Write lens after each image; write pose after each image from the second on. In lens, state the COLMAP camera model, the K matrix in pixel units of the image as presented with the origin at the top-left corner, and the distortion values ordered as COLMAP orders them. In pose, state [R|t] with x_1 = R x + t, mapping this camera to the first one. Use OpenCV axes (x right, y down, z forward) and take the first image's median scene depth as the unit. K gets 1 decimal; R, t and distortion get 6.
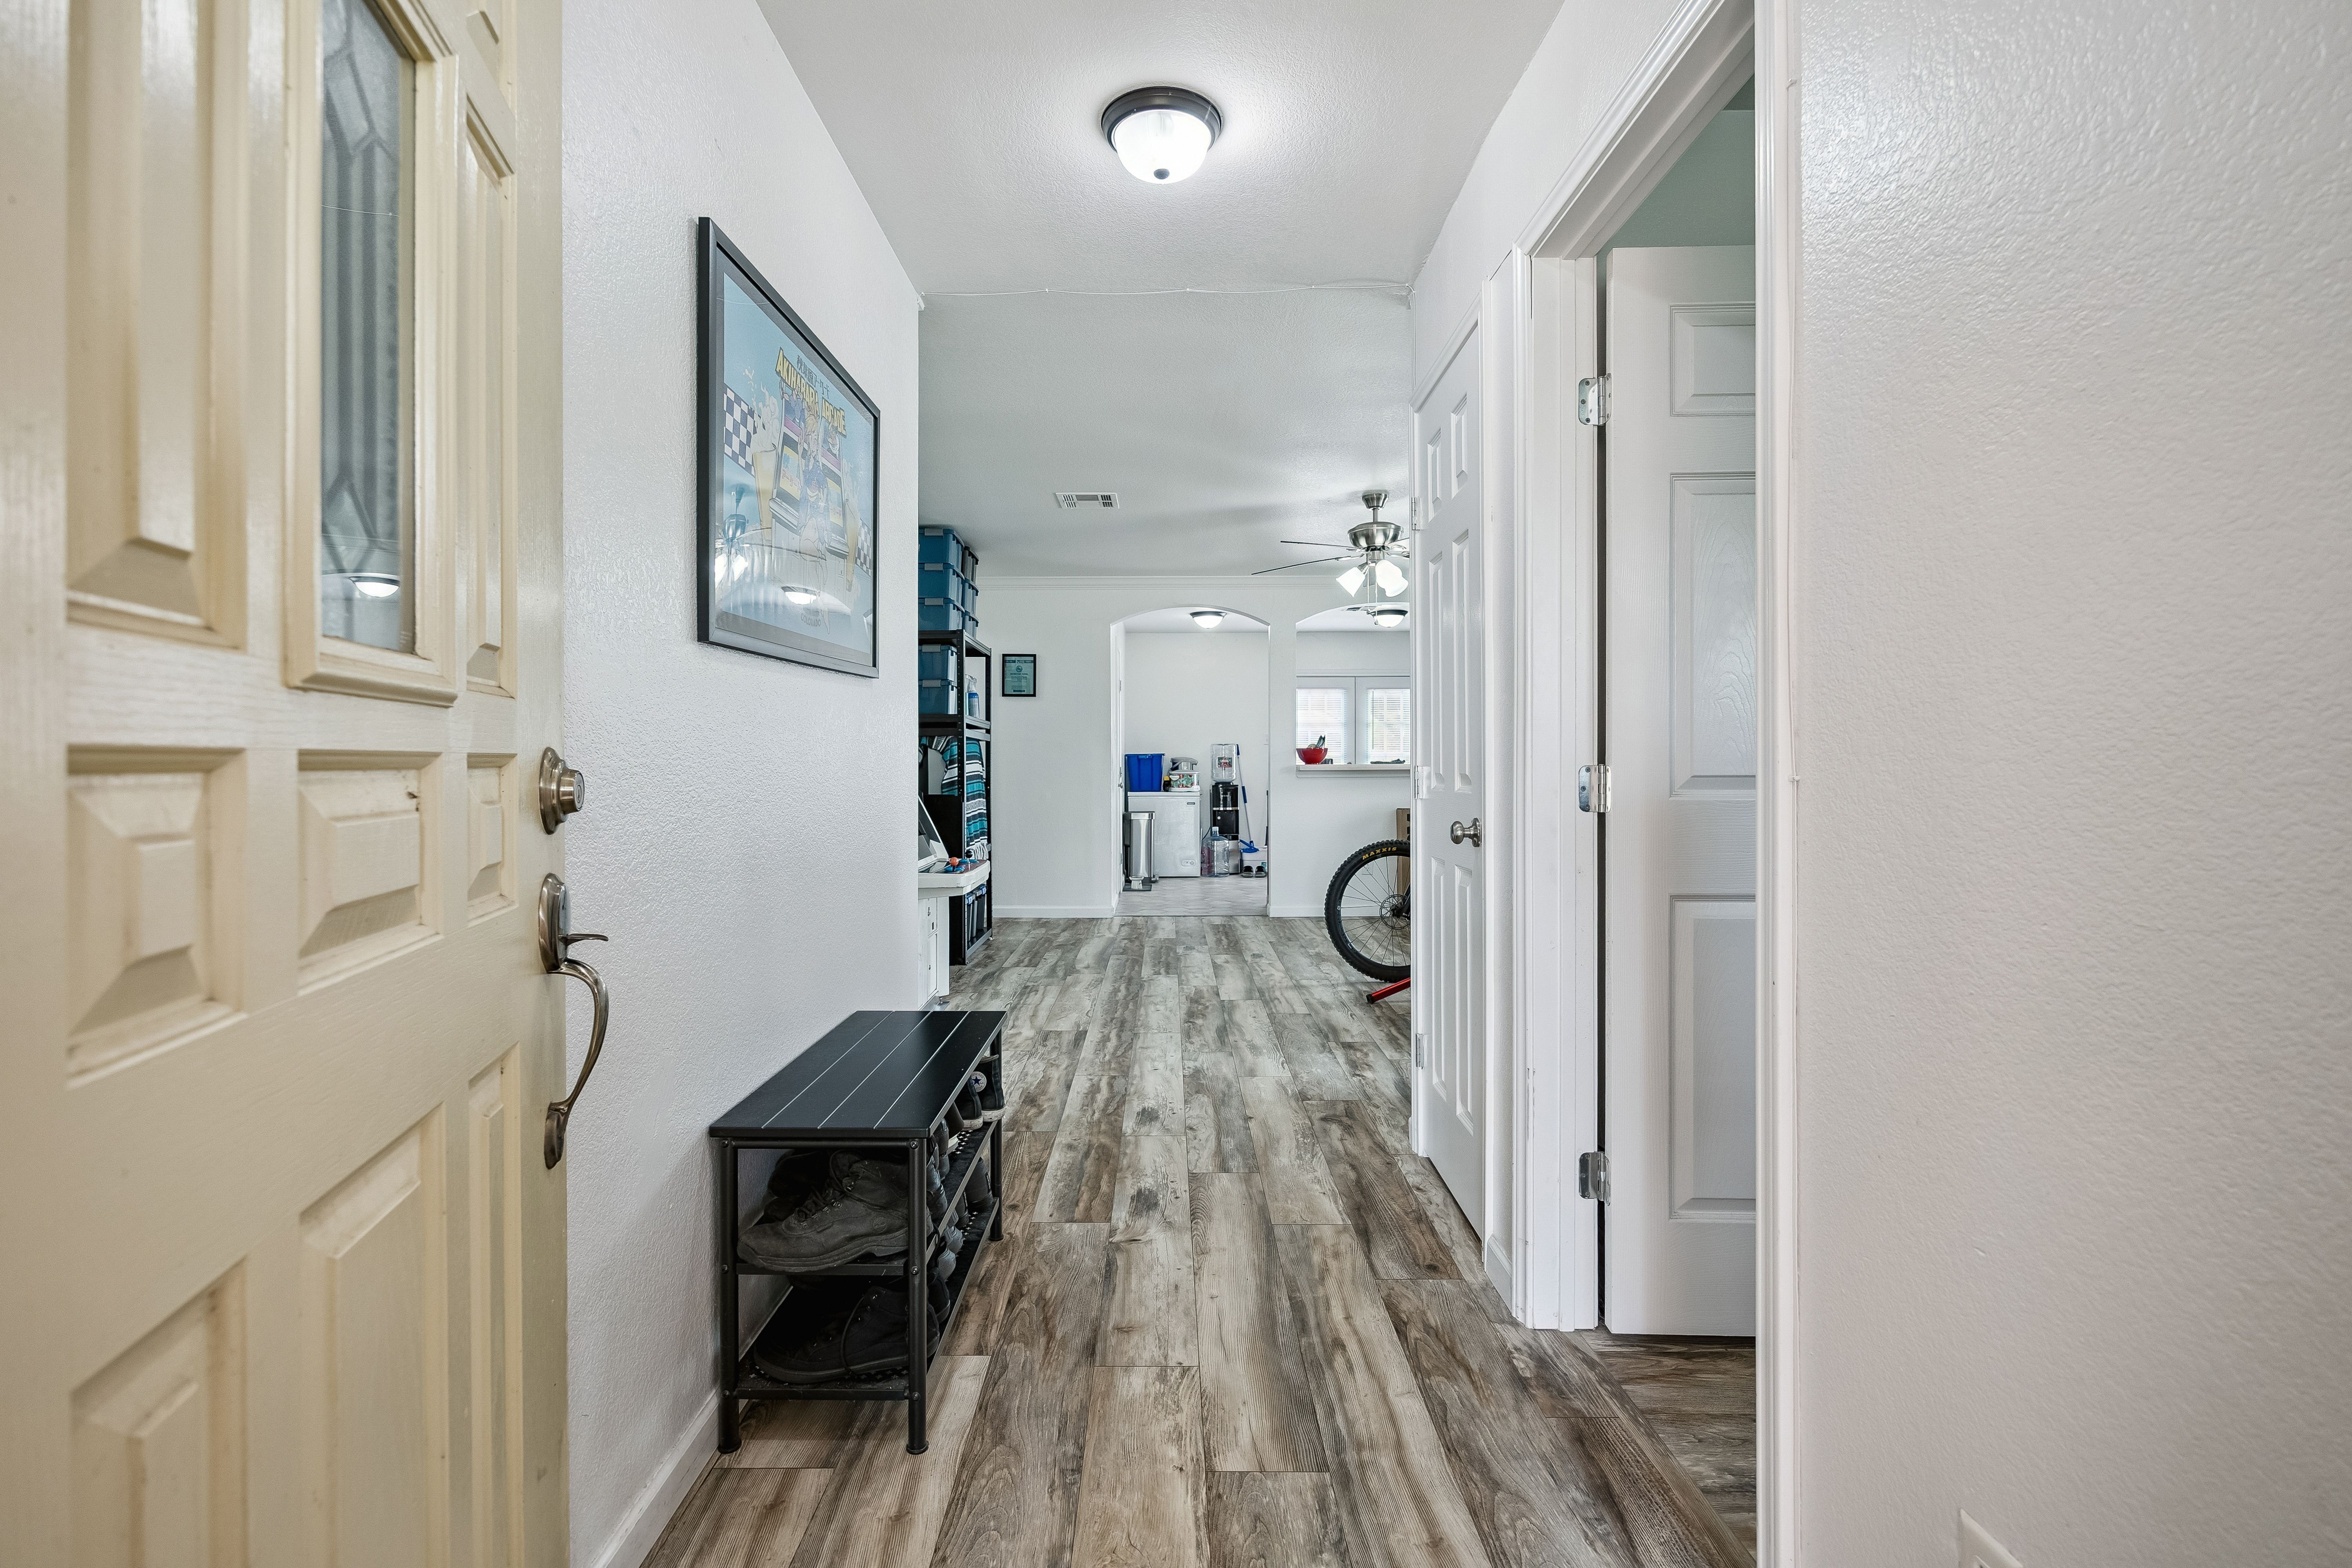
lens RADIAL K [[1044.0, 0, 1183.0], [0, 1044.0, 761.2], [0, 0, 1]] dist [-0.000160, -0.000035]
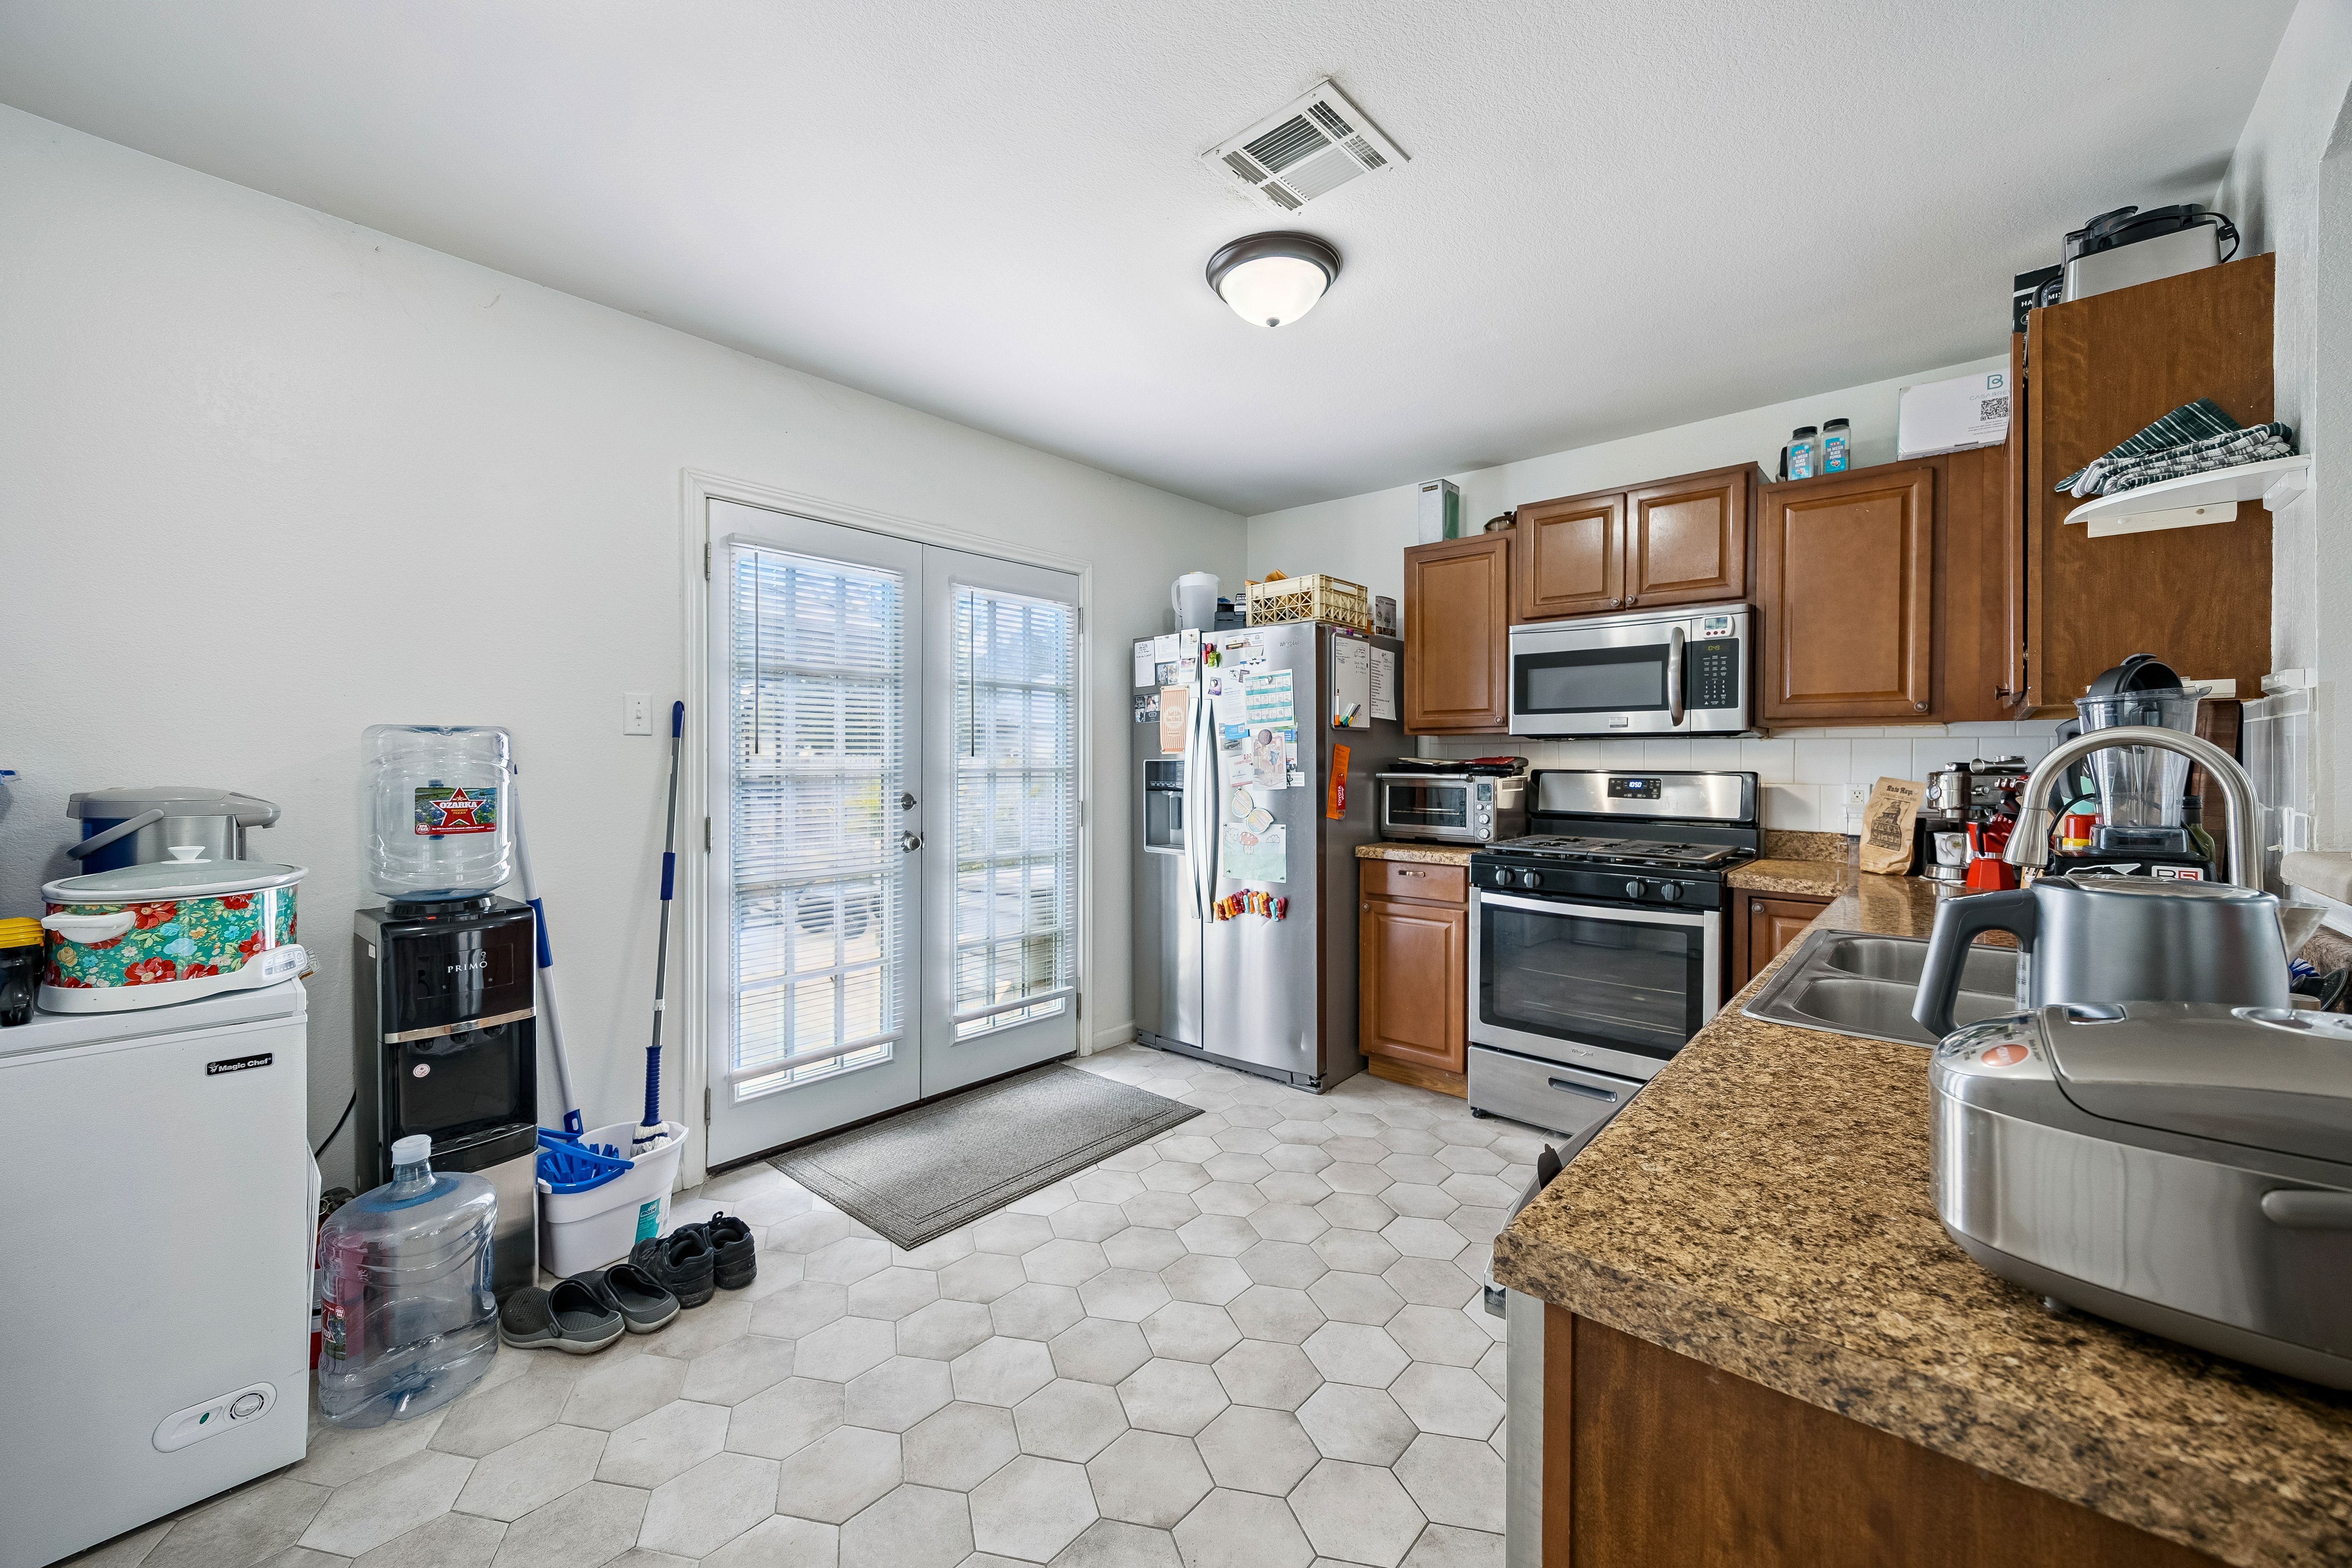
lens RADIAL K [[920.7, 0, 1179.9], [0, 920.7, 760.6], [0, 0, 1]] dist [0.003064, 0.000075]
pose [[0.681500, 0.002378, 0.731814, 0.002065], [-0.002878, 0.999996, -0.000570, -0.010840], [-0.731813, -0.001718, 0.681504, 0.812742]]
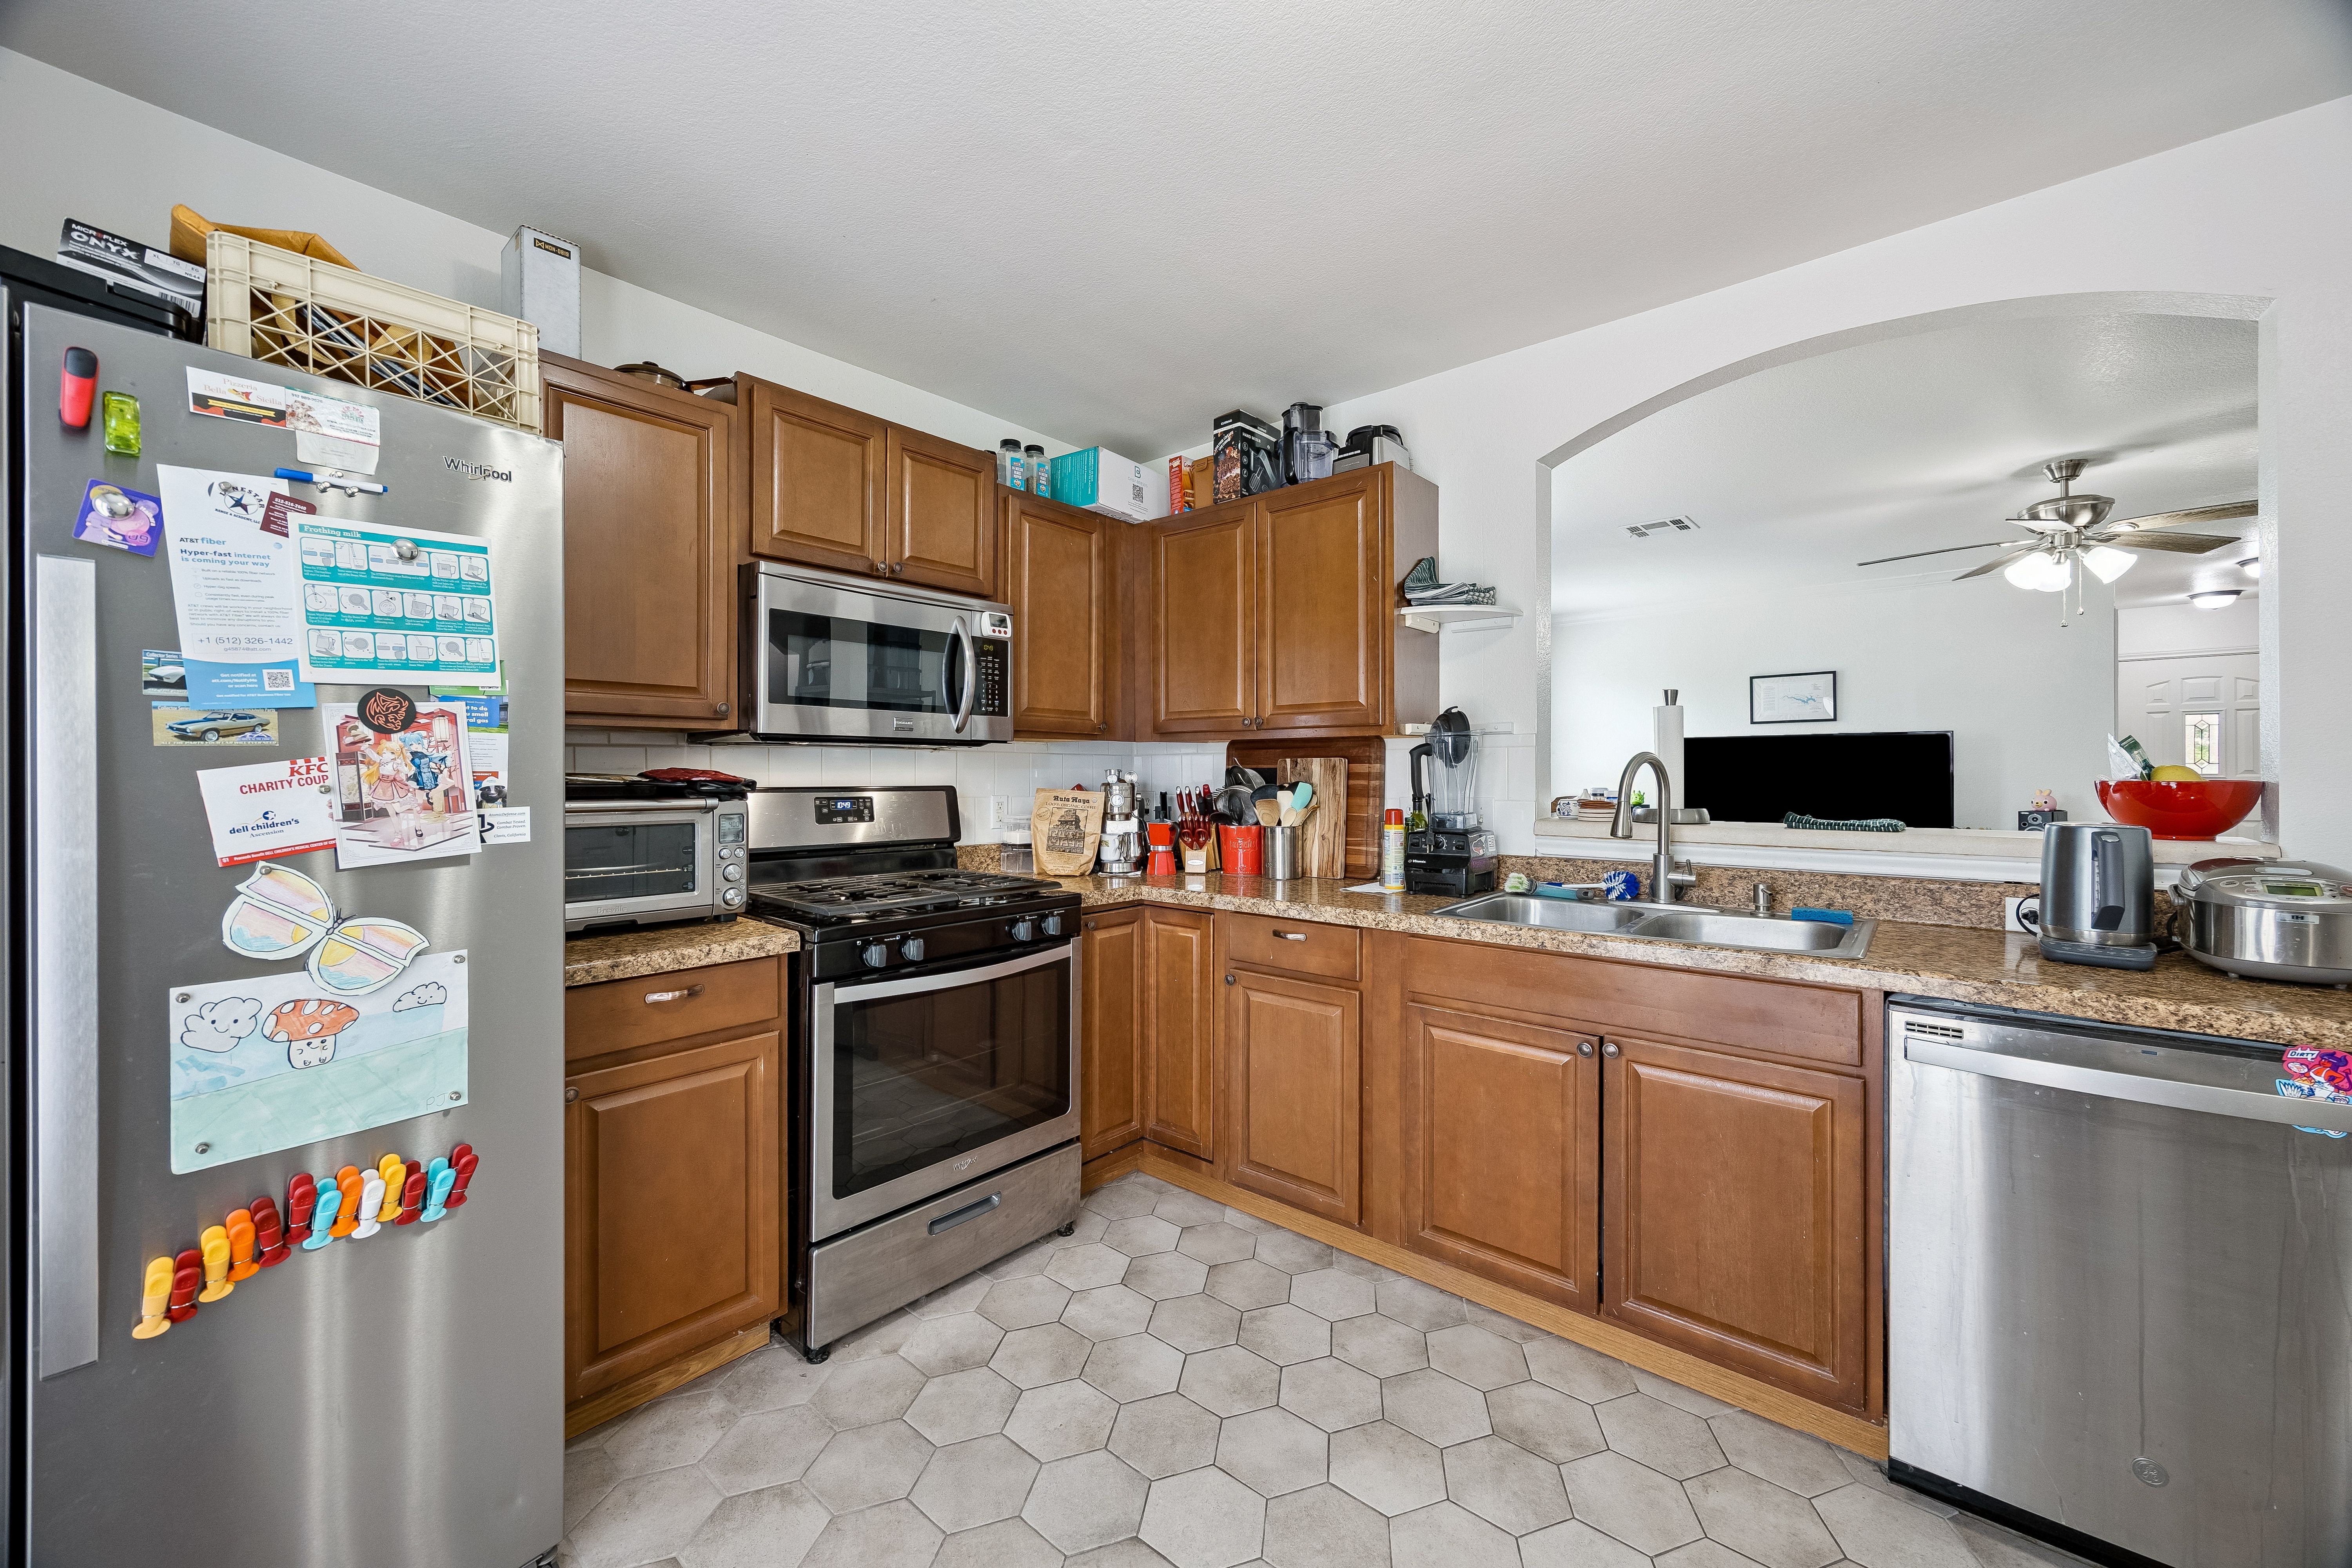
lens RADIAL K [[899.4, 0, 1176.3], [0, 899.4, 768.1], [0, 0, 1]] dist [-0.000737, -0.000351]
pose [[-0.736296, 0.006544, 0.676628, 0.126528], [0.003174, 0.999976, -0.006217, -0.011464], [-0.676653, -0.002429, -0.736298, 1.052558]]
